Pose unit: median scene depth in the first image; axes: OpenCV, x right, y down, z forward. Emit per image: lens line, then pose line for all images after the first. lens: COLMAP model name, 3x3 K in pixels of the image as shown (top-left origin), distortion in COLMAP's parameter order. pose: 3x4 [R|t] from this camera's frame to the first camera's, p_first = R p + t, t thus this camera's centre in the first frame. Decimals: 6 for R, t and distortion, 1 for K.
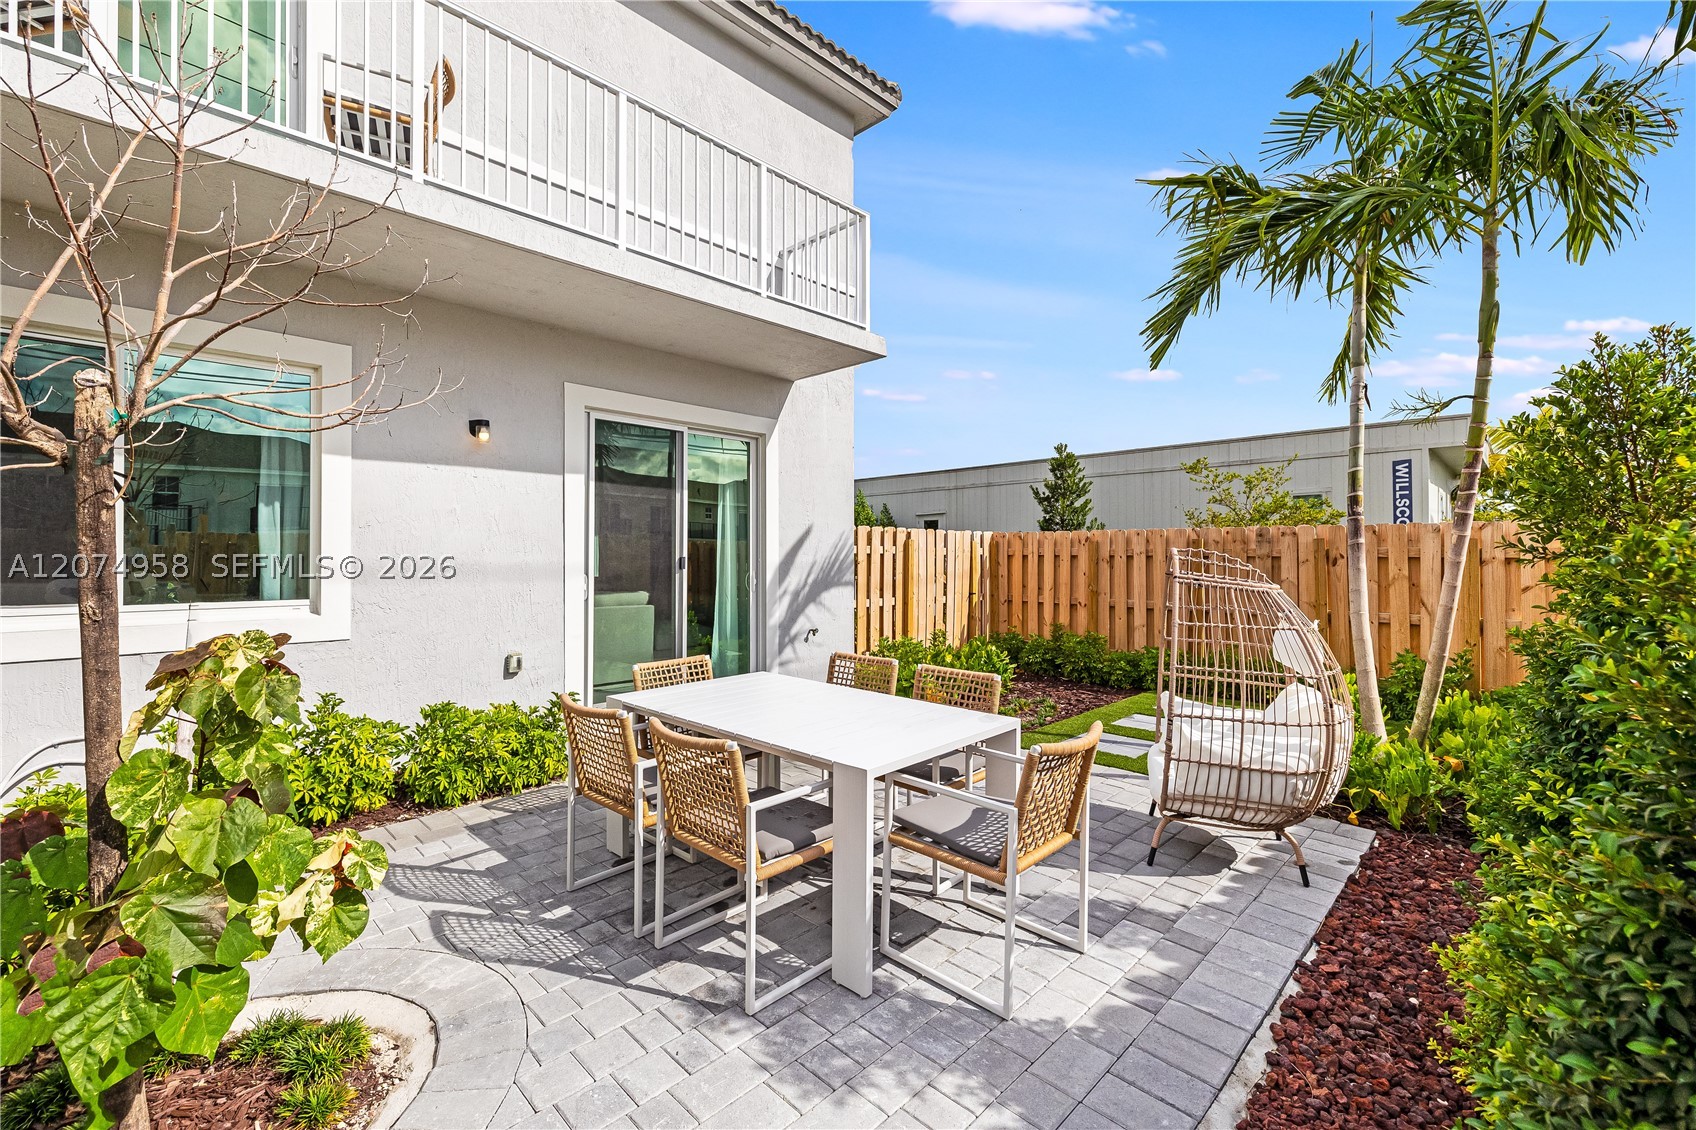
lens RADIAL K [[711.8, 0, 832.4], [0, 711.8, 552.4], [0, 0, 1]] dist [0.006498, 0.000110]
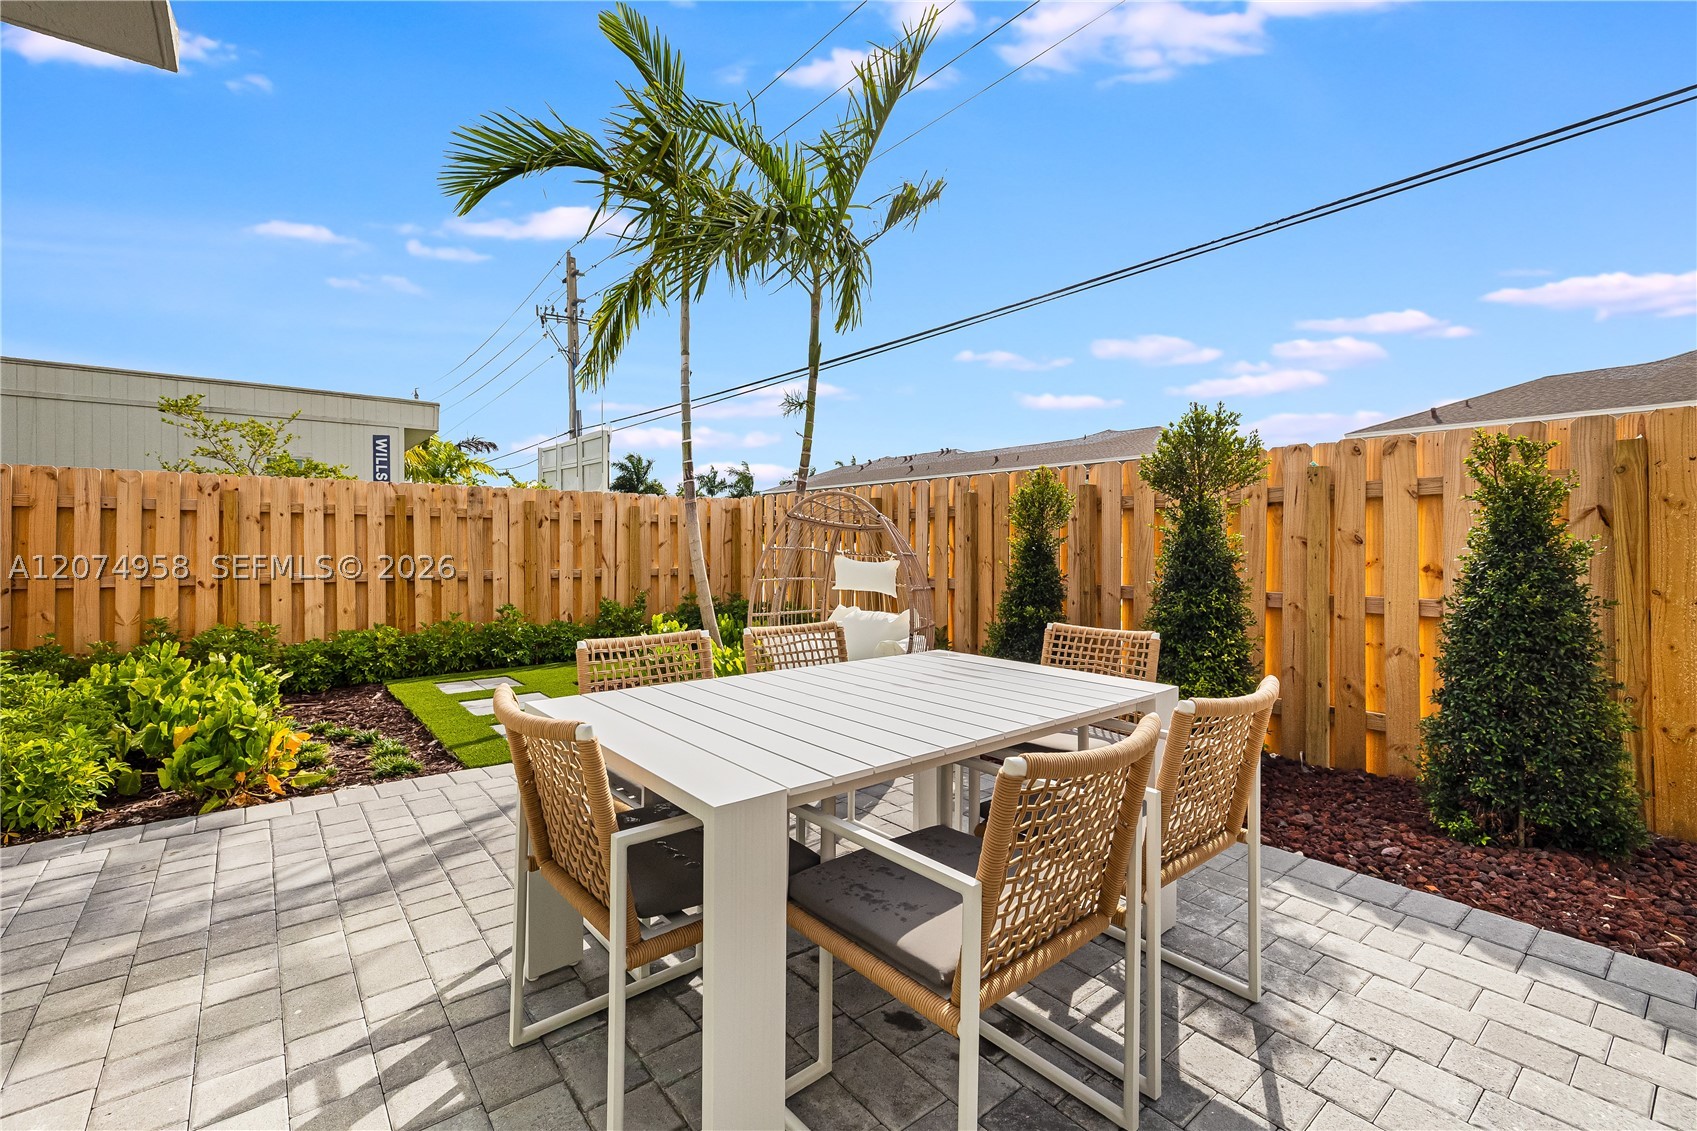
lens RADIAL K [[712.2, 0, 832.9], [0, 712.2, 552.9], [0, 0, 1]] dist [0.006498, 0.000110]
pose [[0.112934, -0.016908, 0.993459, -0.258955], [-0.007322, 0.999814, 0.017848, 0.028861], [-0.993575, -0.009290, 0.112790, 0.365248]]
